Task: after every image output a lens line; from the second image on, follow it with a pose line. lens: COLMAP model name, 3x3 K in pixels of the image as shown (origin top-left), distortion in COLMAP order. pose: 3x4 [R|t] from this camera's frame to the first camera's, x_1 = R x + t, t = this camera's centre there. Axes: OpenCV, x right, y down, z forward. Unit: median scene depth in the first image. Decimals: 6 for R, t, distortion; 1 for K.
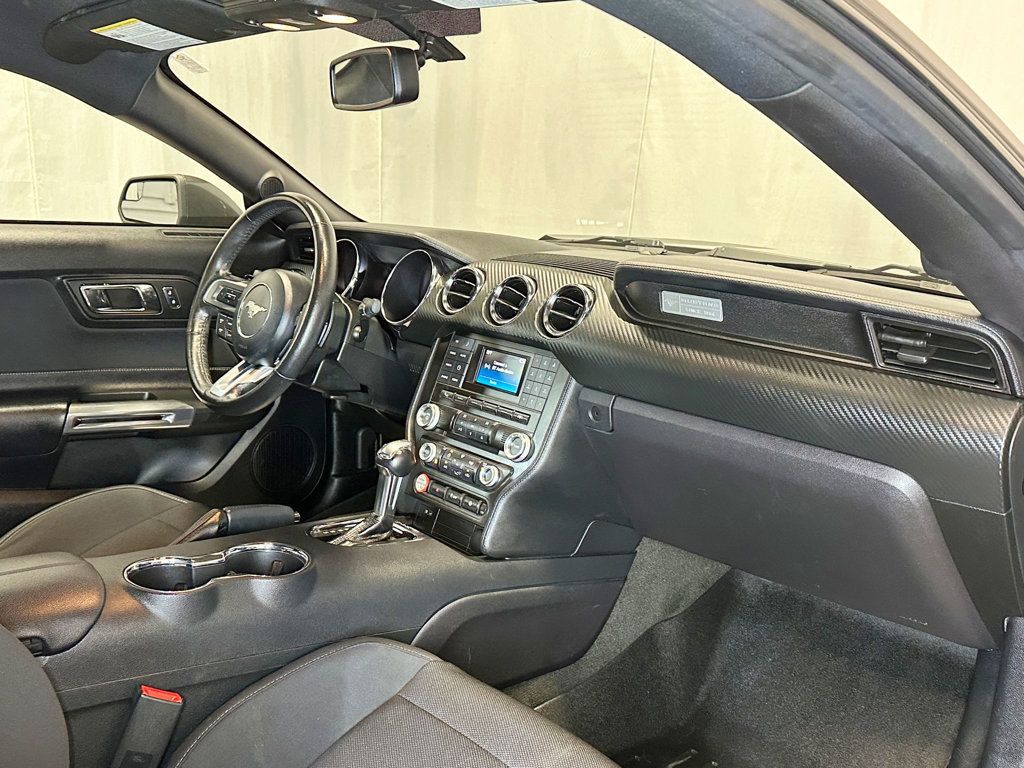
lens RADIAL K [[1027.7, 0, 512.0], [0, 1027.7, 384.0], [0, 0, 1]] dist [0.132839, -0.468921]
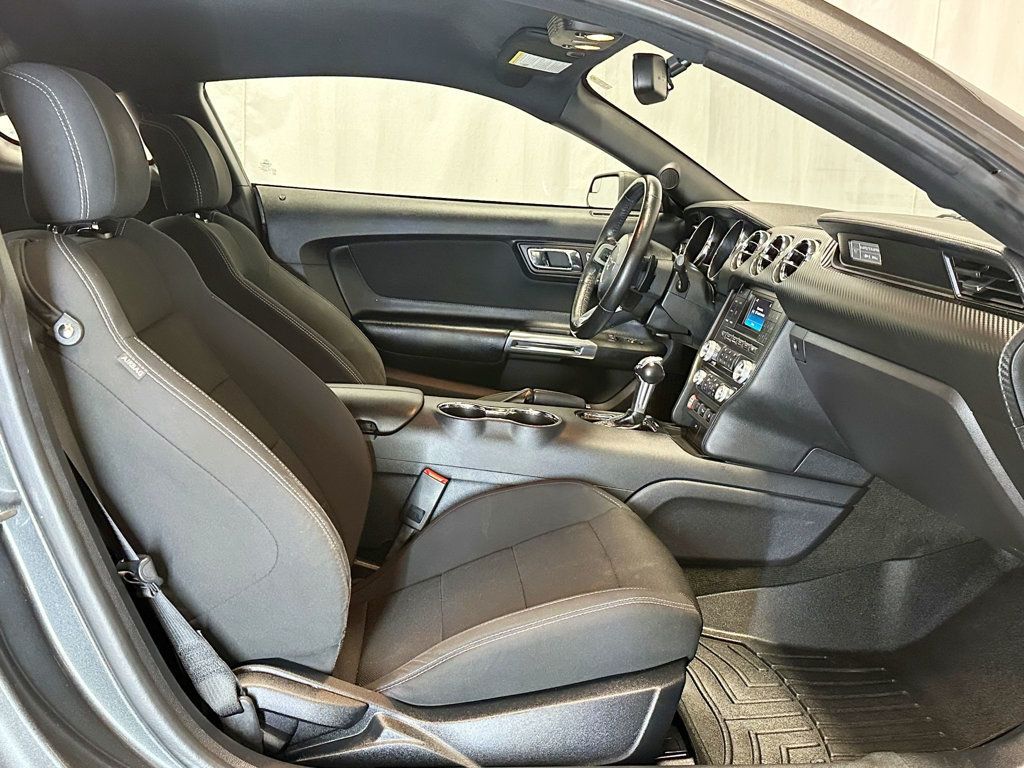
lens RADIAL K [[1027.7, 0, 512.0], [0, 1027.7, 384.0], [0, 0, 1]] dist [0.132839, -0.468921]
pose [[0.792832, 0.101295, -0.600962, 0.450638], [-0.123303, 0.992358, 0.004596, 0.089372], [0.596836, 0.070457, 0.799264, -0.119727]]
